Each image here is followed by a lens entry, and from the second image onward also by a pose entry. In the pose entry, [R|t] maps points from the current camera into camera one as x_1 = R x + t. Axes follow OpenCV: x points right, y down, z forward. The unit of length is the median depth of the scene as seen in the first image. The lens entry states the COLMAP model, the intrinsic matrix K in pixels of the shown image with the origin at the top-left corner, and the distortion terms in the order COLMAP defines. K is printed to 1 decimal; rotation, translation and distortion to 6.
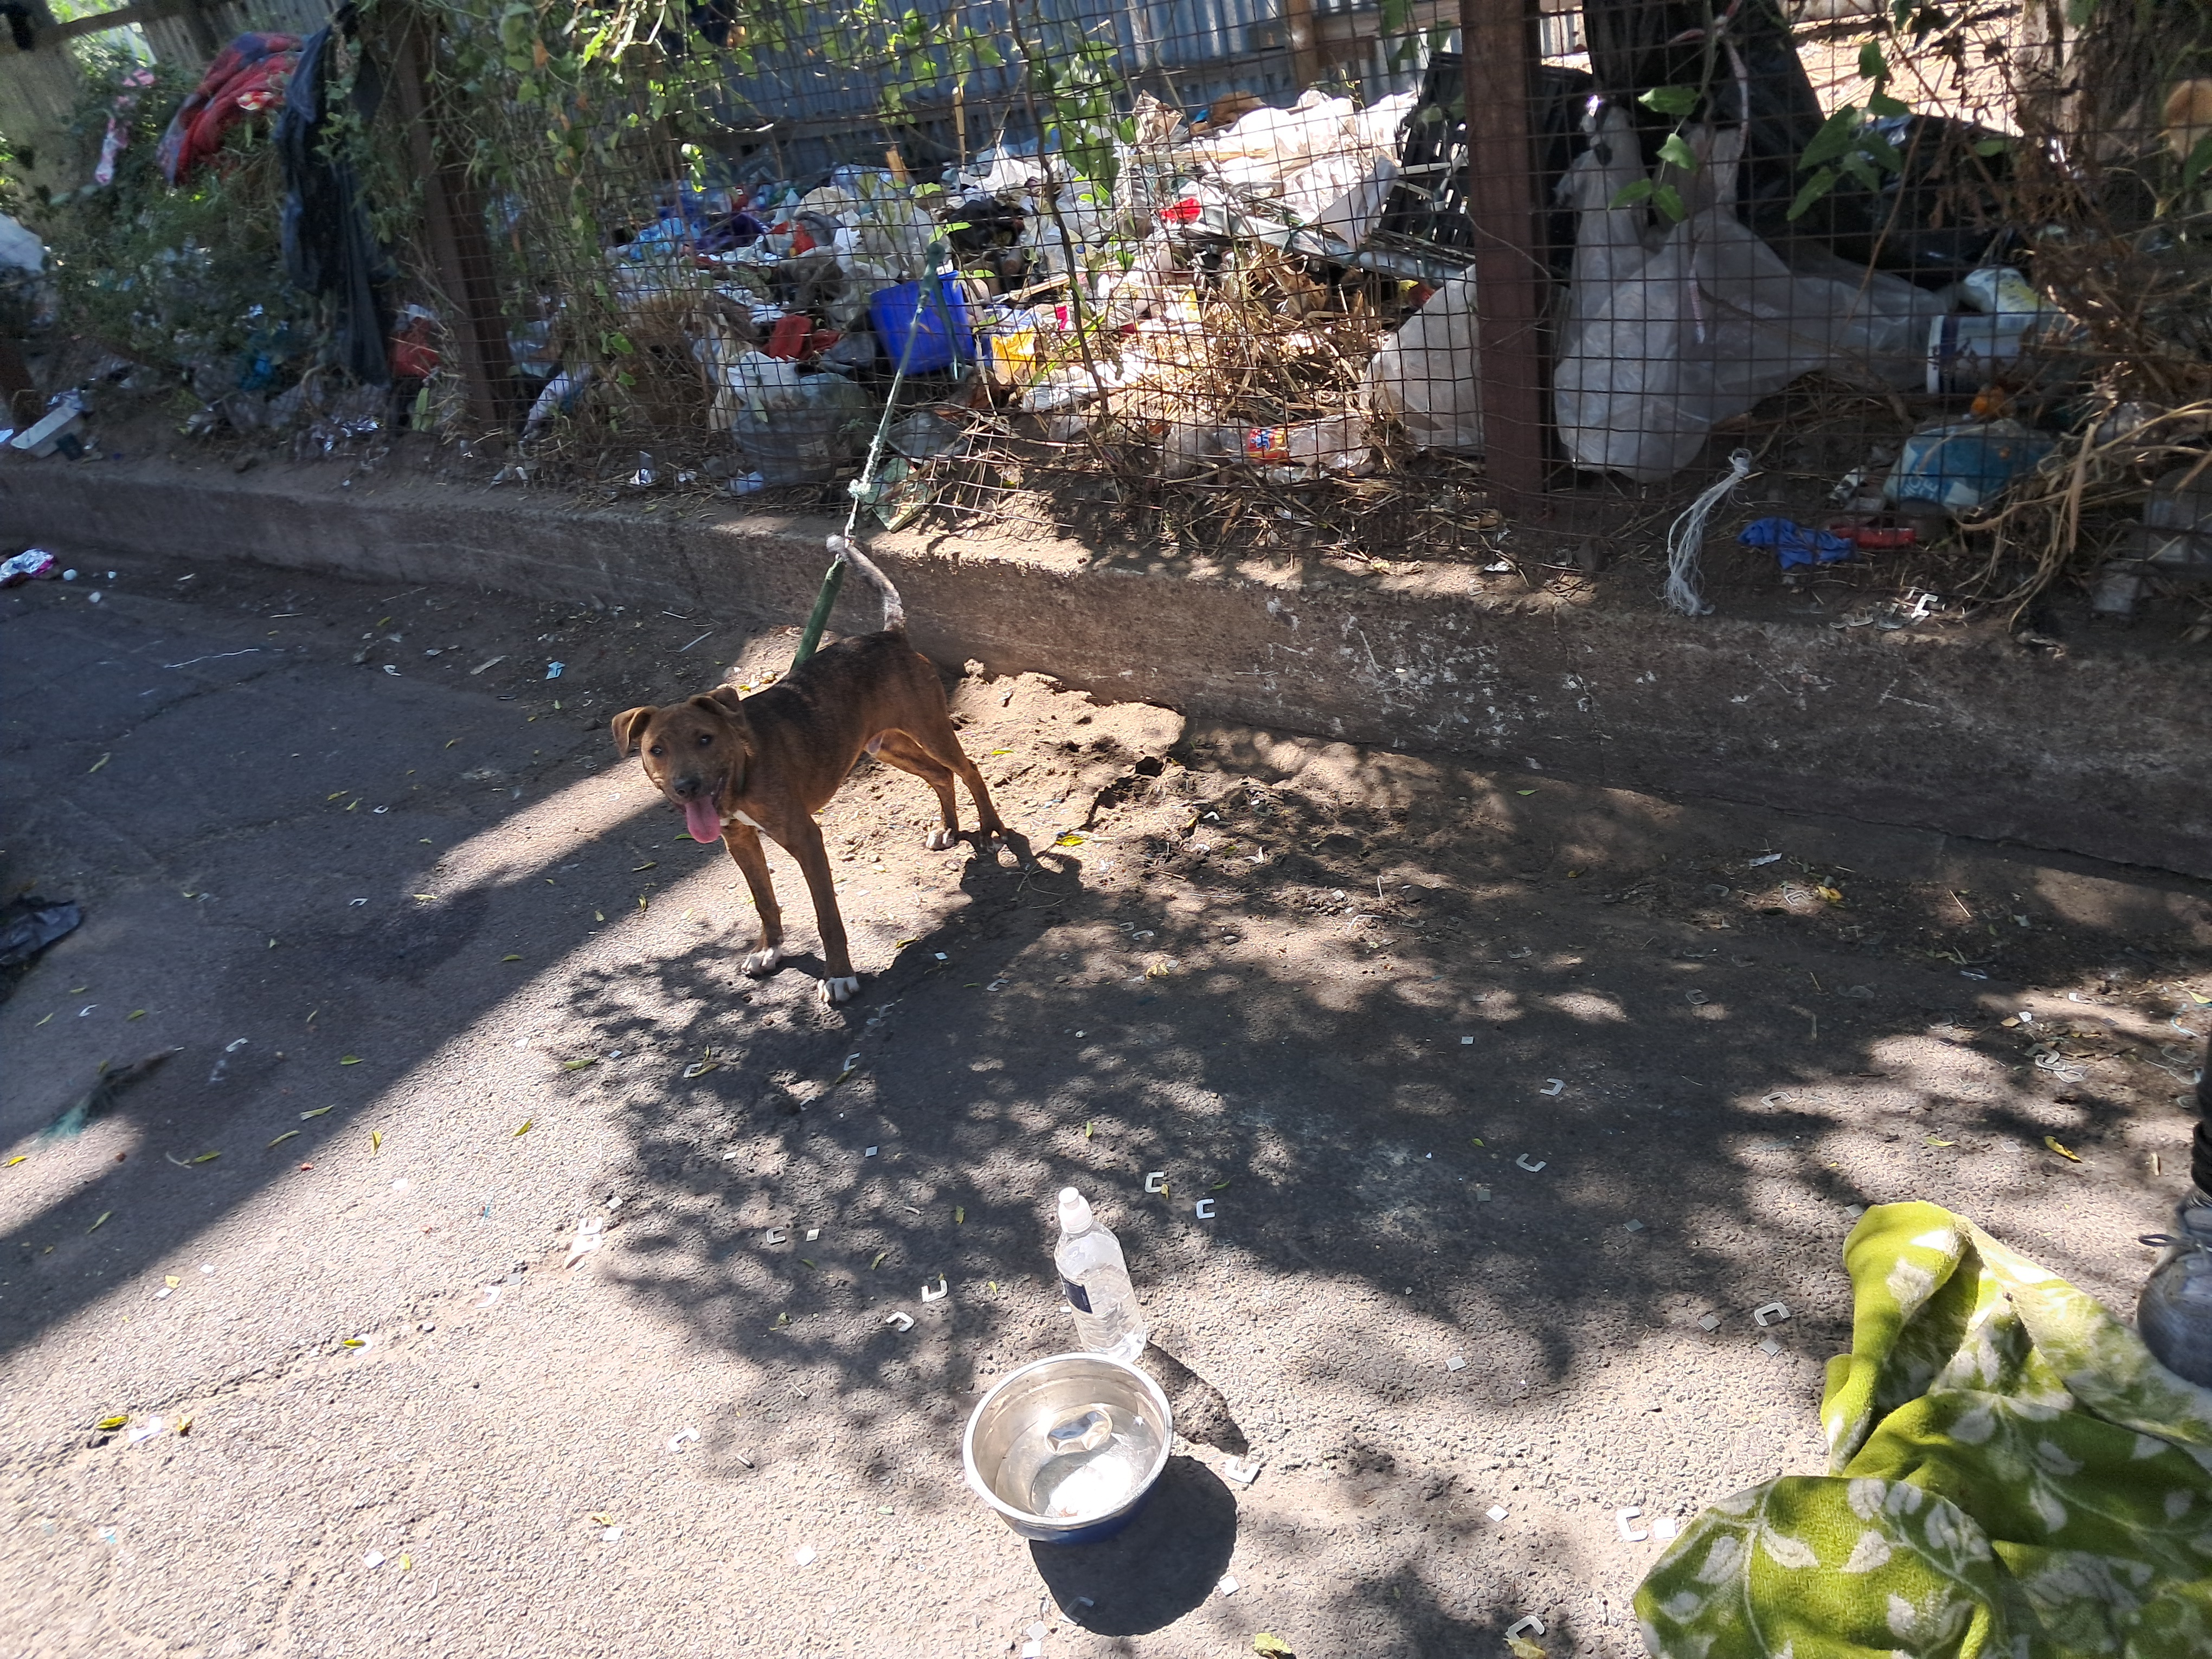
lens RADIAL K [[1733.4, 0, 1199.4], [0, 1733.4, 775.6], [0, 0, 1]] dist [-0.003962, 0.001034]
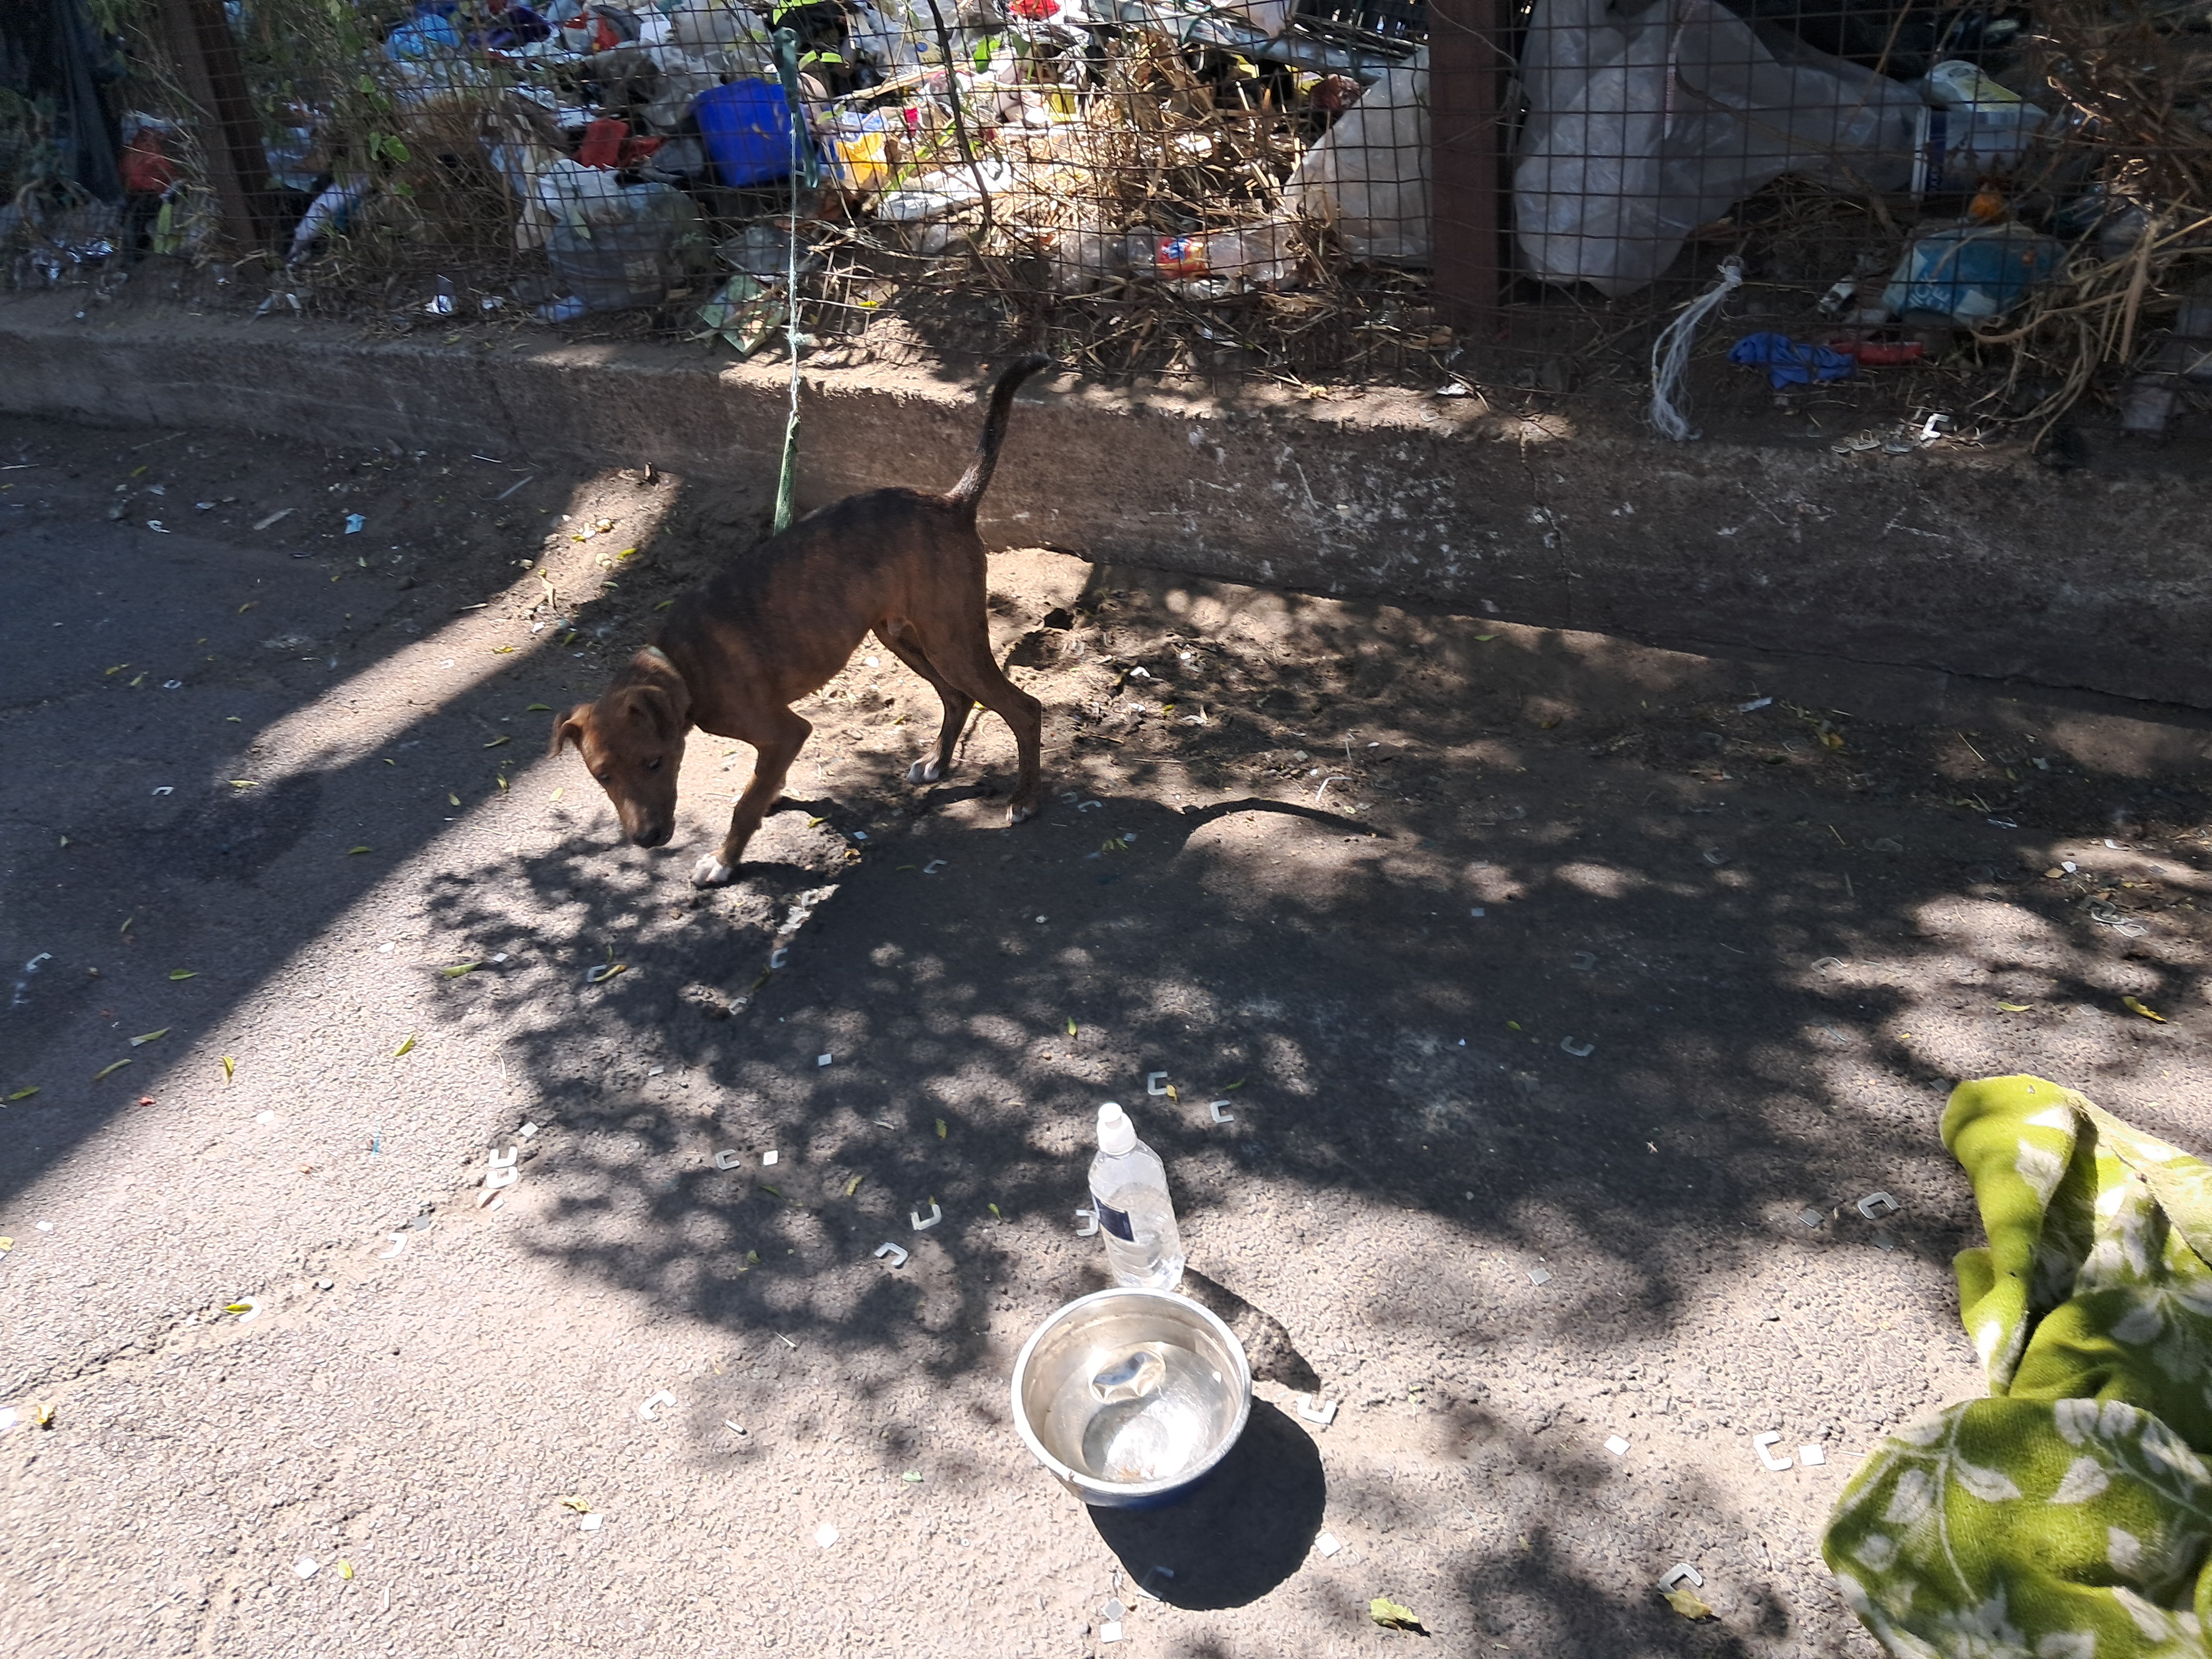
lens RADIAL K [[1733.4, 0, 1115.5], [0, 1733.4, 766.3], [0, 0, 1]] dist [-0.003962, 0.001034]
pose [[0.995551, -0.028306, 0.089874, -0.125345], [0.020738, 0.996246, 0.084042, -0.004816], [-0.091916, -0.081804, 0.992401, 0.127487]]
